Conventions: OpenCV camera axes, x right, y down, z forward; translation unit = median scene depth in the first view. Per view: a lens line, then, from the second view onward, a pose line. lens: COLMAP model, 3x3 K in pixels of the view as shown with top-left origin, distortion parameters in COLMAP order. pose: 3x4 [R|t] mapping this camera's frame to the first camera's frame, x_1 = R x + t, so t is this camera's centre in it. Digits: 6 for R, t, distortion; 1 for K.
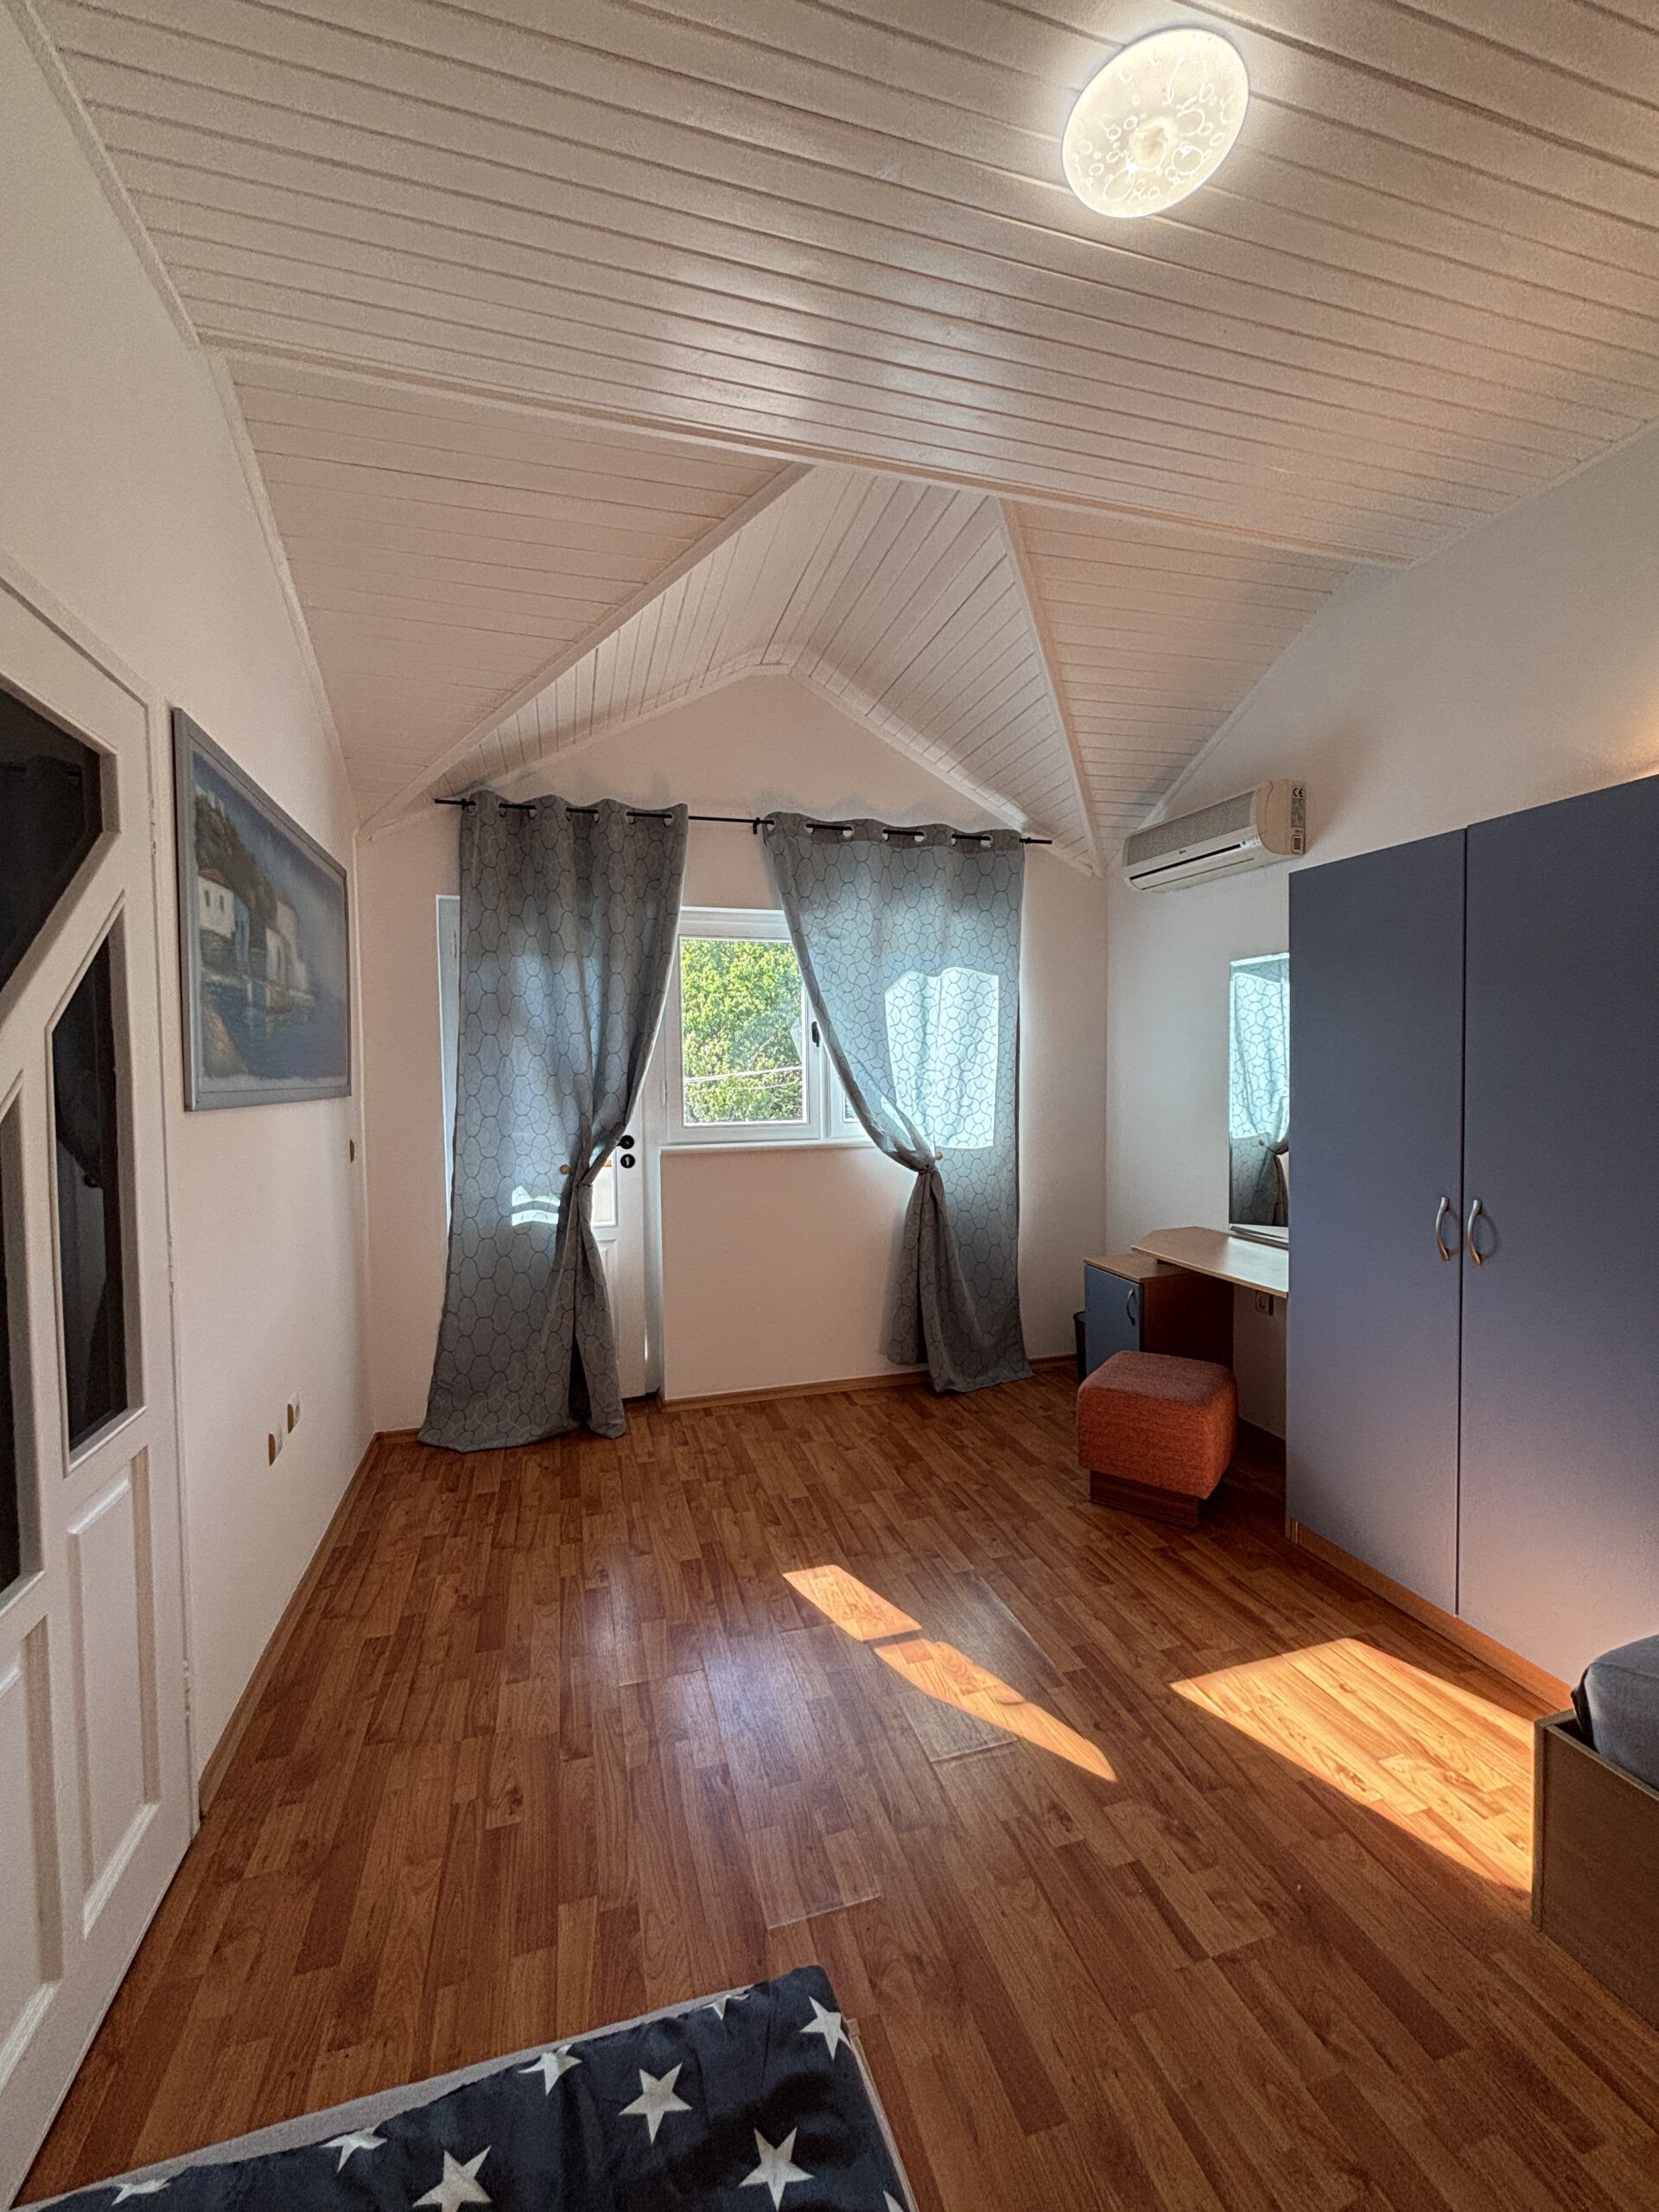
lens RADIAL K [[889.6, 0, 831.5], [0, 889.6, 1104.0], [0, 0, 1]] dist [-0.004829, 0.000004]
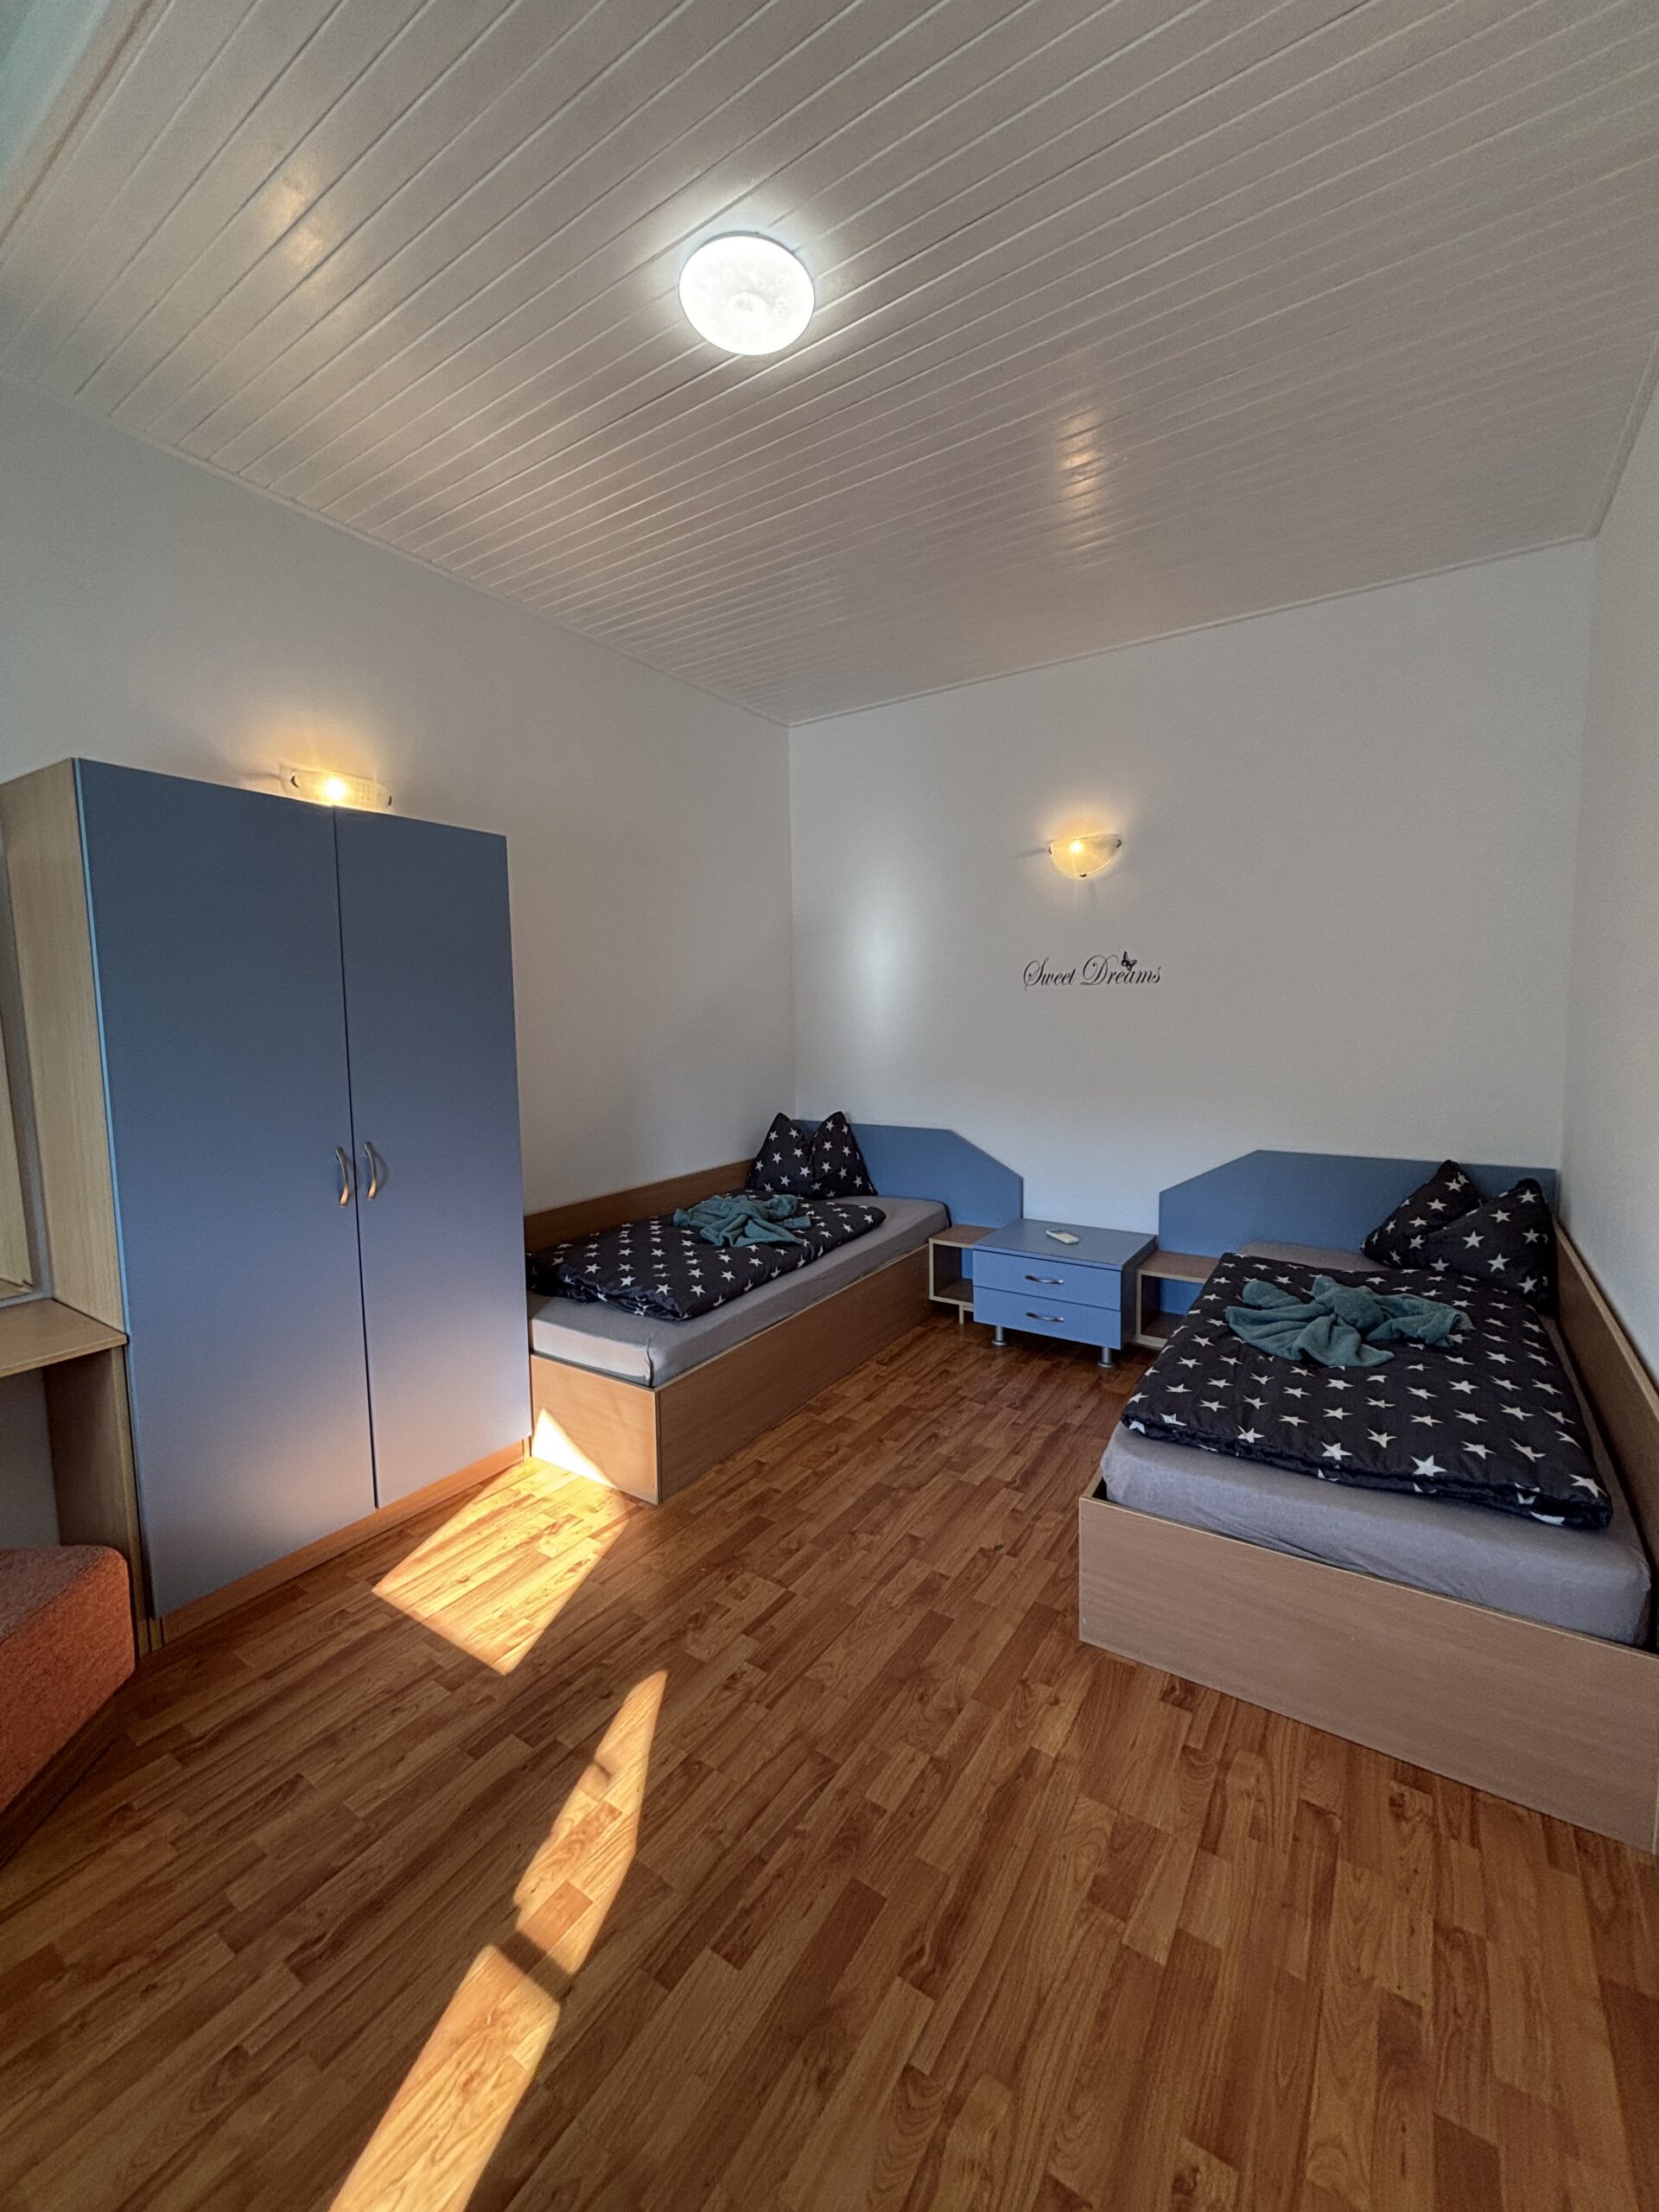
lens RADIAL K [[889.6, 0, 840.8], [0, 889.6, 1099.2], [0, 0, 1]] dist [-0.004829, 0.000004]
pose [[-0.641245, -0.055216, 0.765347, -0.554167], [0.056140, 0.991359, 0.118557, -0.045459], [-0.765280, 0.118991, -0.632604, 1.295791]]
